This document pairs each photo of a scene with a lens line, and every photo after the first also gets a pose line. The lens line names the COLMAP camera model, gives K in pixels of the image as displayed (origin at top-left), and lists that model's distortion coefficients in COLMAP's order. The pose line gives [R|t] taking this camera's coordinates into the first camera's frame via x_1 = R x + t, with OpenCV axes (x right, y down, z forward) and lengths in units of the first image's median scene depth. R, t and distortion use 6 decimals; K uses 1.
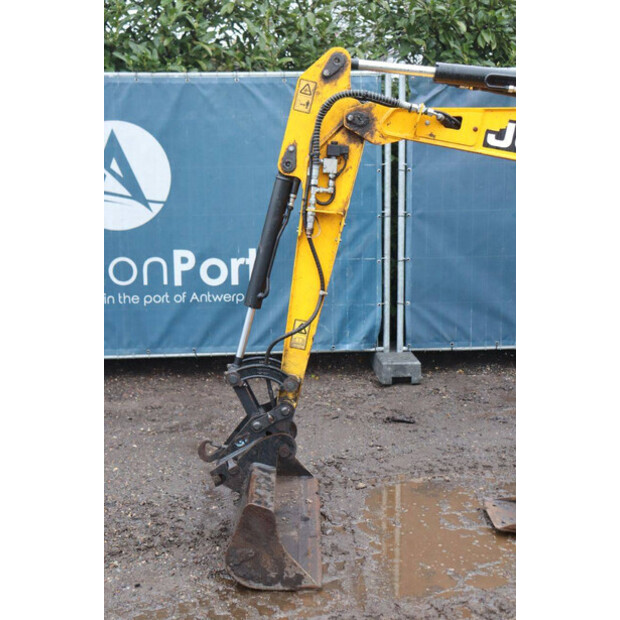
lens RADIAL K [[885.3, 0, 310.0], [0, 885.3, 310.0], [0, 0, 1]] dist [0.002912, 0.600599]
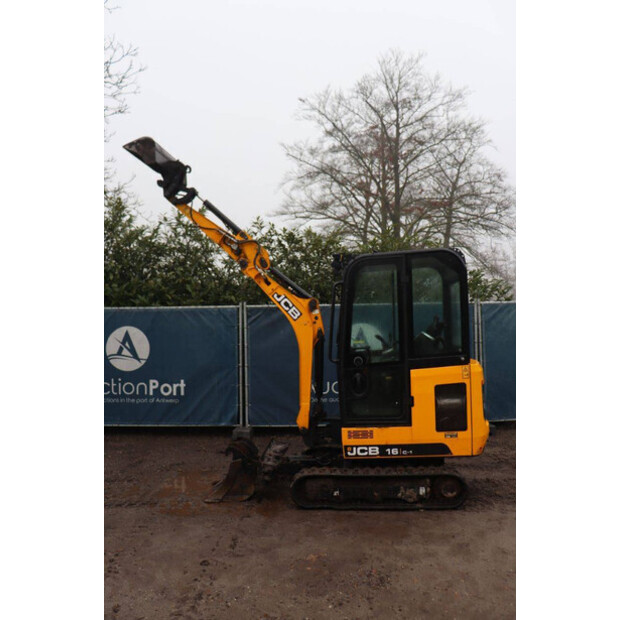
lens RADIAL K [[545.4, 0, 310.0], [0, 545.4, 310.0], [0, 0, 1]] dist [-0.151731, 0.135614]
pose [[0.996749, -0.003313, -0.080496, 0.386573], [-0.013603, 0.977888, -0.208684, 0.043193], [0.079408, 0.209101, 0.974665, -0.397597]]
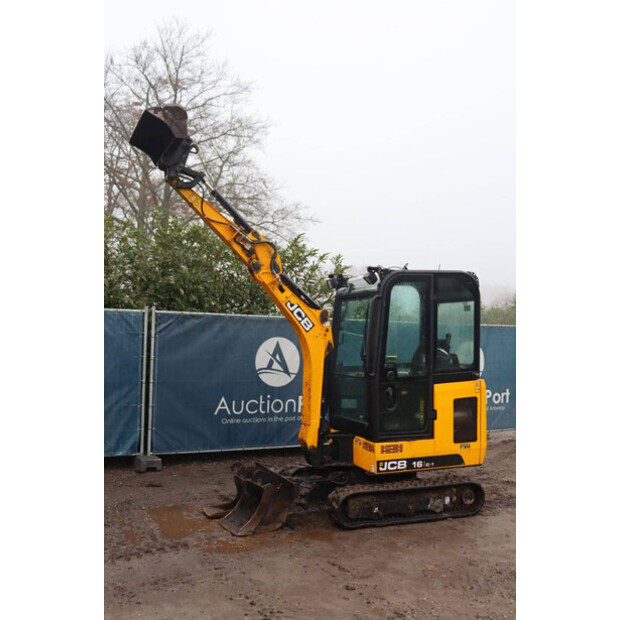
lens RADIAL K [[634.3, 0, 310.0], [0, 634.3, 310.0], [0, 0, 1]] dist [-0.066004, 0.011477]
pose [[0.916890, 0.055680, 0.395237, -0.134532], [0.037681, 0.973724, -0.224591, 0.062112], [-0.397357, 0.220818, 0.890700, -0.405911]]
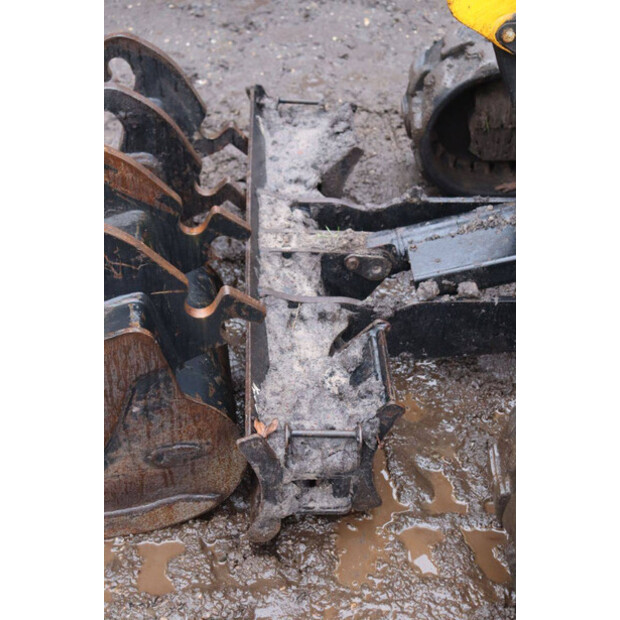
lens RADIAL K [[938.1, 0, 310.0], [0, 938.1, 310.0], [0, 0, 1]] dist [0.004592, 0.699477]
pose [[0.999139, 0.019930, 0.036378, 0.232375], [-0.035083, 0.873938, 0.484770, -0.003690], [-0.022131, -0.485629, 0.873885, 0.326404]]
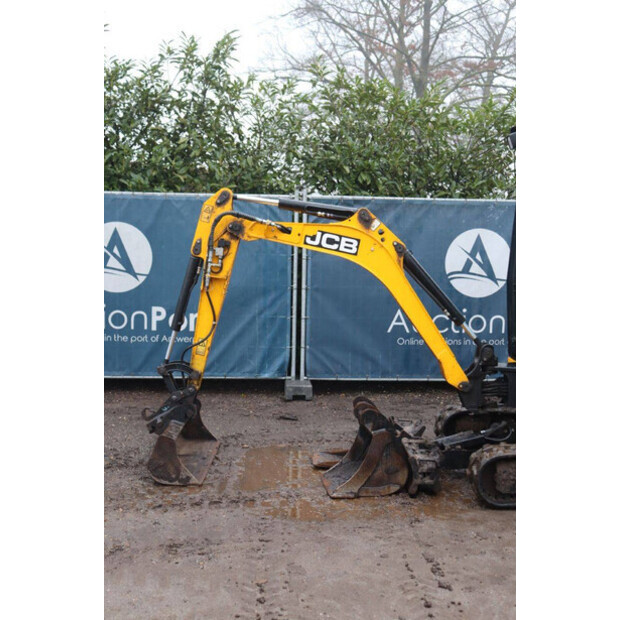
lens RADIAL K [[764.6, 0, 310.0], [0, 764.6, 310.0], [0, 0, 1]] dist [0.007794, 0.065914]
pose [[0.999507, 0.031188, -0.003567, 0.120485], [-0.031387, 0.994880, -0.096062, 0.055033], [0.000552, 0.096127, 0.995369, -0.299144]]
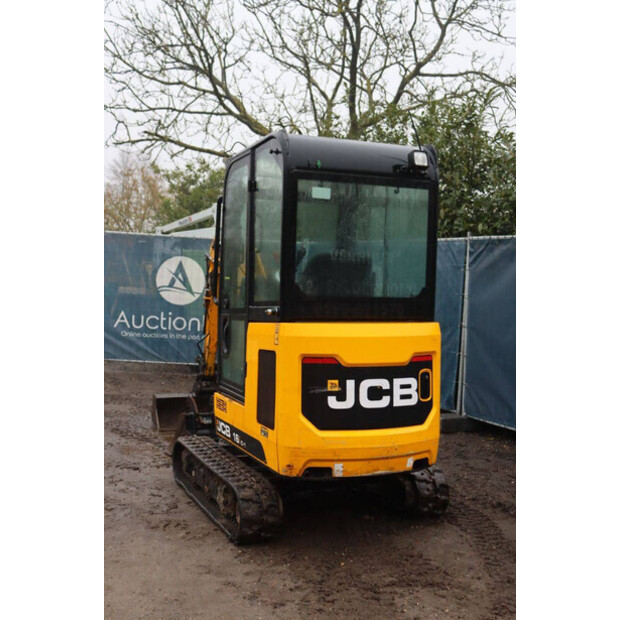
lens RADIAL K [[780.5, 0, 297.7], [0, 780.5, 309.4], [0, 0, 1]] dist [0.012082, 0.027988]
pose [[0.385635, 0.070696, -0.919939, 1.259395], [-0.206480, 0.978385, -0.011368, -0.060426], [0.899251, 0.194333, 0.391896, 0.192285]]
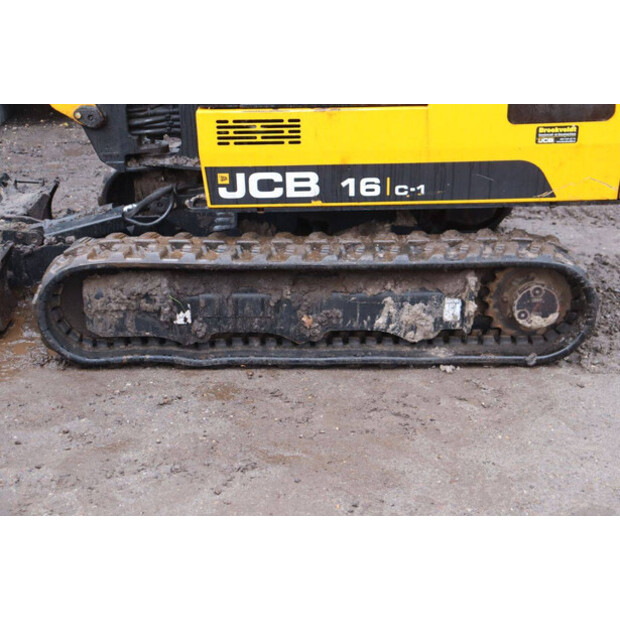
lens RADIAL K [[1043.5, 0, 310.0], [0, 1043.5, 310.0], [0, 0, 1]] dist [0.143743, 0.027786]
pose [[0.999939, 0.009670, 0.005414, 0.419544], [-0.010560, 0.979564, 0.200856, 0.038664], [-0.003361, -0.200901, 0.979606, -0.025090]]
